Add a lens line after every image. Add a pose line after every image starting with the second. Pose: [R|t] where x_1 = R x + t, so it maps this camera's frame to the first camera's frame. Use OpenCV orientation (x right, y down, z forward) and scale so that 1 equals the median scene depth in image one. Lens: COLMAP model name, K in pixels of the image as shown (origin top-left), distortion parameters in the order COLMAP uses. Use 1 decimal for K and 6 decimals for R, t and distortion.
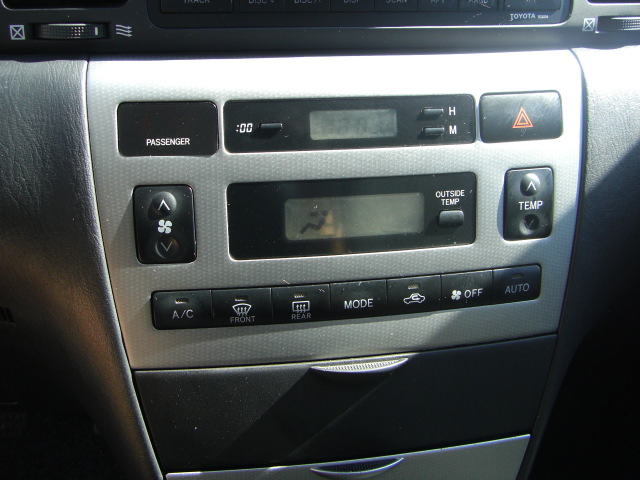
lens RADIAL K [[724.7, 0, 315.2], [0, 724.7, 203.2], [0, 0, 1]] dist [-0.197452, 0.154963]
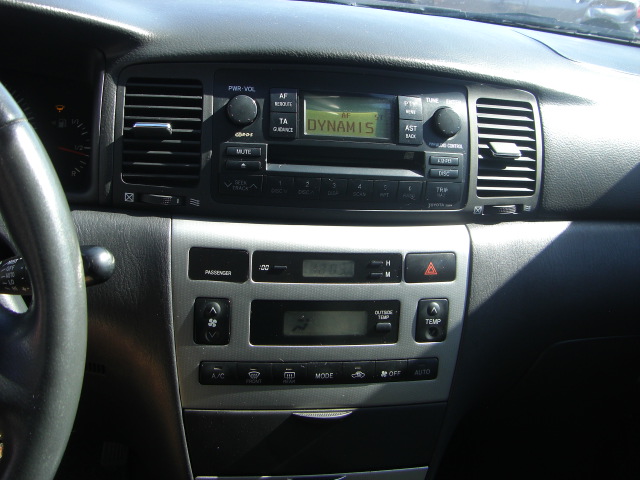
lens RADIAL K [[724.7, 0, 315.2], [0, 724.7, 203.2], [0, 0, 1]] dist [-0.197452, 0.154963]
pose [[0.995970, 0.071259, 0.054460, -0.078567], [-0.065977, 0.993450, -0.093295, -0.099069], [-0.060752, 0.089326, 0.994148, -0.667475]]
